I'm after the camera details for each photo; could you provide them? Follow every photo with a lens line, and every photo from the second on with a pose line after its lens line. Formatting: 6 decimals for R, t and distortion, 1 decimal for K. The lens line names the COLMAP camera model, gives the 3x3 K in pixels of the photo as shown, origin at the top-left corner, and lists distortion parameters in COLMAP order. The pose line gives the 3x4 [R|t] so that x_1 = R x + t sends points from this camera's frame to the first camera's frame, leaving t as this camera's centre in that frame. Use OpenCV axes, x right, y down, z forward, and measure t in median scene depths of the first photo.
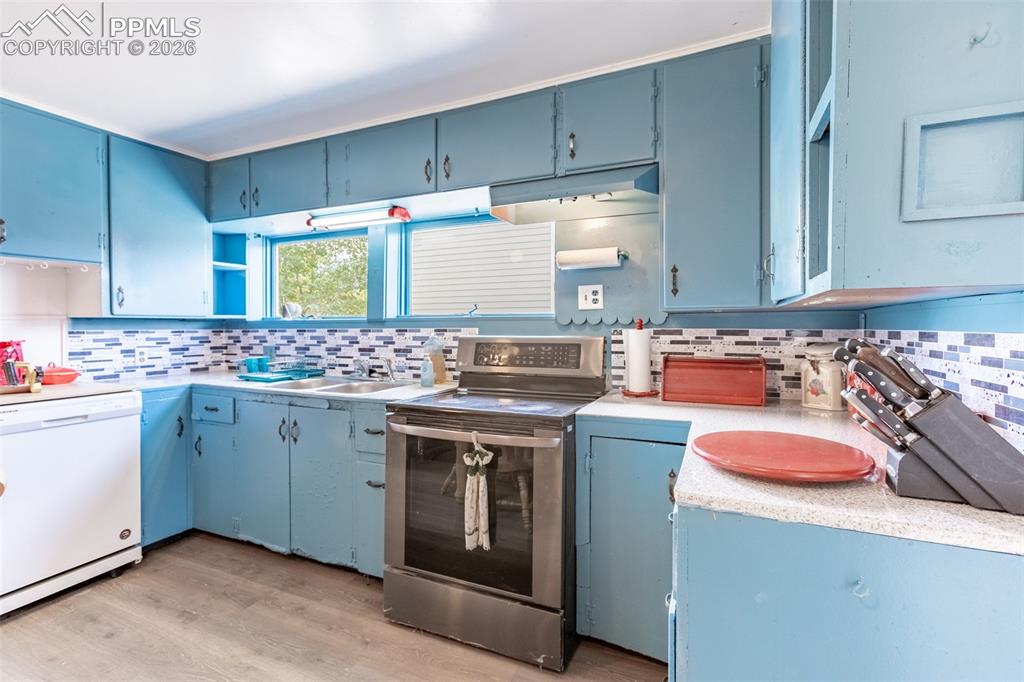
lens RADIAL K [[467.9, 0, 528.7], [0, 467.9, 332.2], [0, 0, 1]] dist [-0.012139, 0.011017]
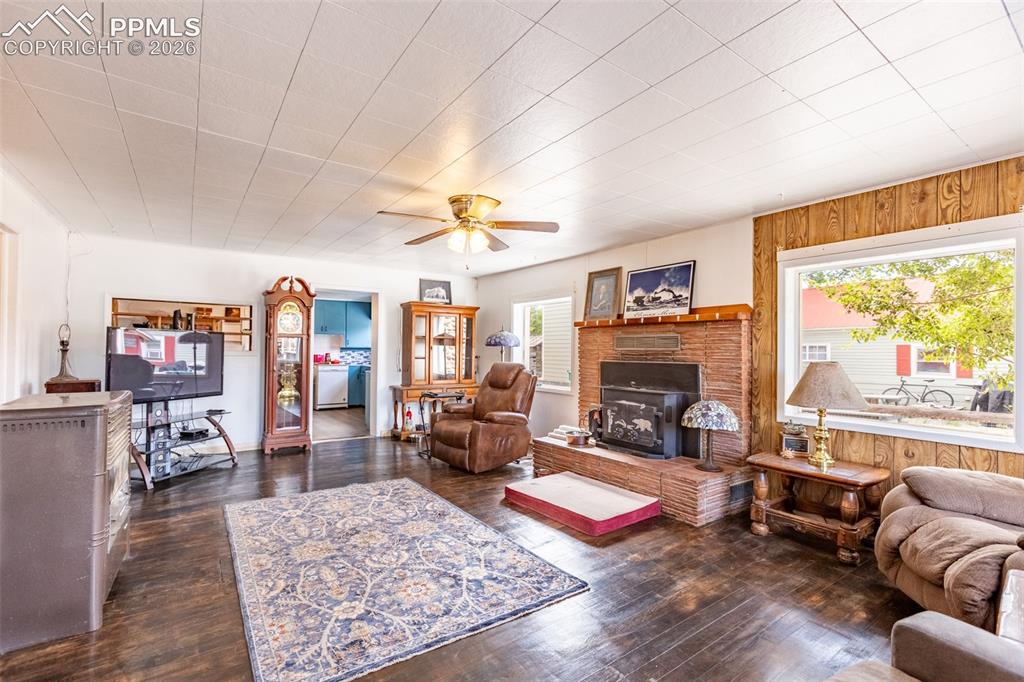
lens RADIAL K [[467.9, 0, 507.9], [0, 467.9, 349.4], [0, 0, 1]] dist [-0.012139, 0.011017]
pose [[0.843832, 0.009600, -0.536522, 2.674823], [-0.019715, 0.999720, -0.013121, 0.008444], [0.536245, 0.021650, 0.843784, -1.808367]]
